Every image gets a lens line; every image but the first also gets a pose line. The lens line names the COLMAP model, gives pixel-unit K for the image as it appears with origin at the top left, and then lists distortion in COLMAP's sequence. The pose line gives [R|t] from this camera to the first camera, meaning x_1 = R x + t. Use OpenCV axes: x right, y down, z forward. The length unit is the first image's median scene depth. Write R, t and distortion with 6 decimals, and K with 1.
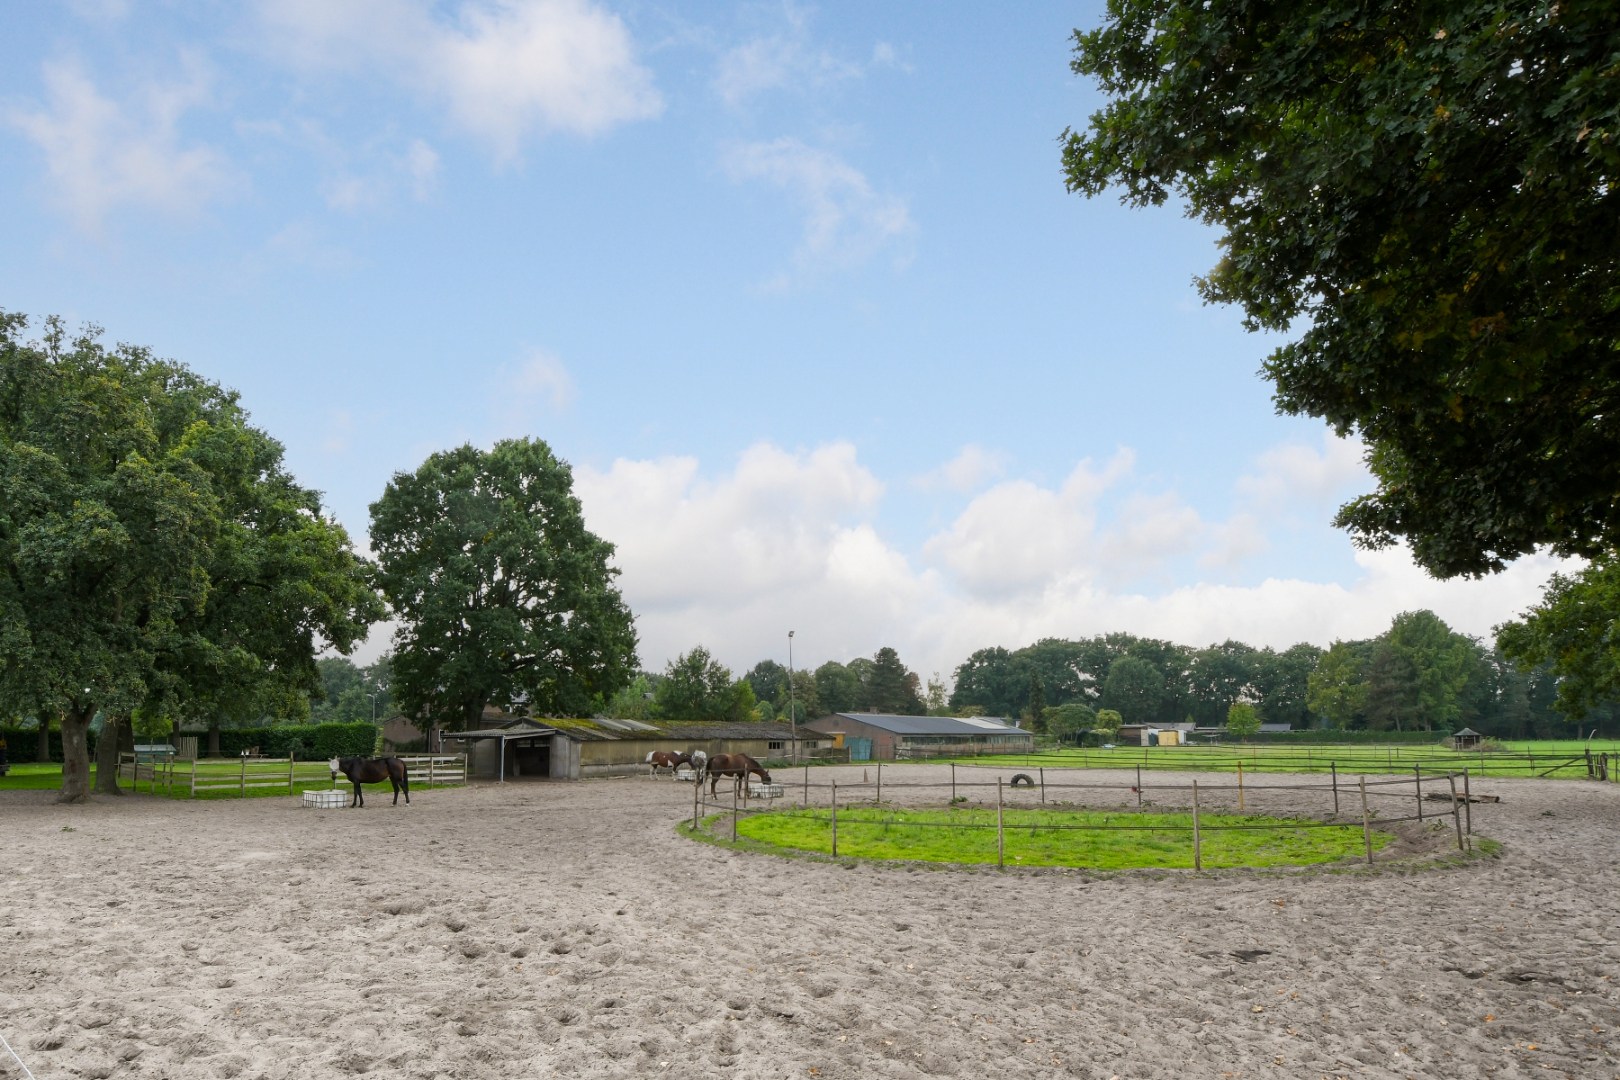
lens RADIAL K [[821.0, 0, 823.2], [0, 821.0, 535.9], [0, 0, 1]] dist [0.003933, -0.011421]
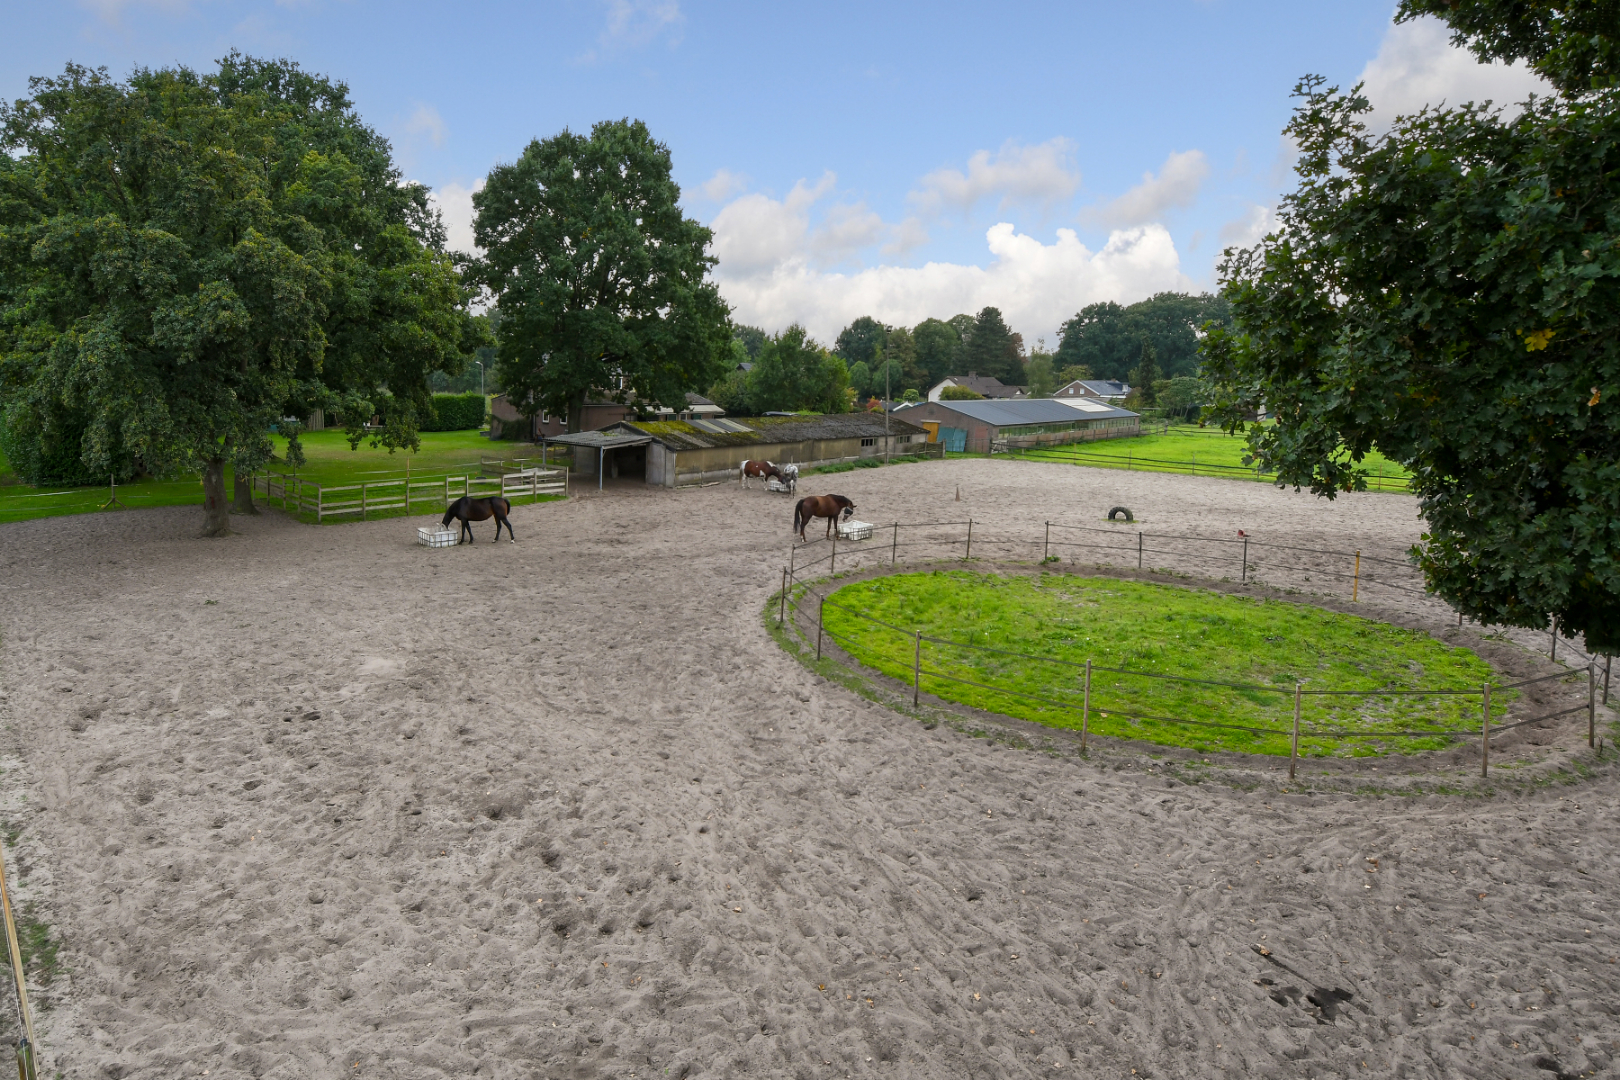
lens RADIAL K [[844.5, 0, 819.2], [0, 844.5, 632.6], [0, 0, 1]] dist [-0.002054, -0.005928]
pose [[0.993173, 0.050505, -0.105149, 0.001668], [-0.035181, 0.989125, 0.142804, 0.322034], [0.111218, -0.138130, 0.984150, -0.037570]]
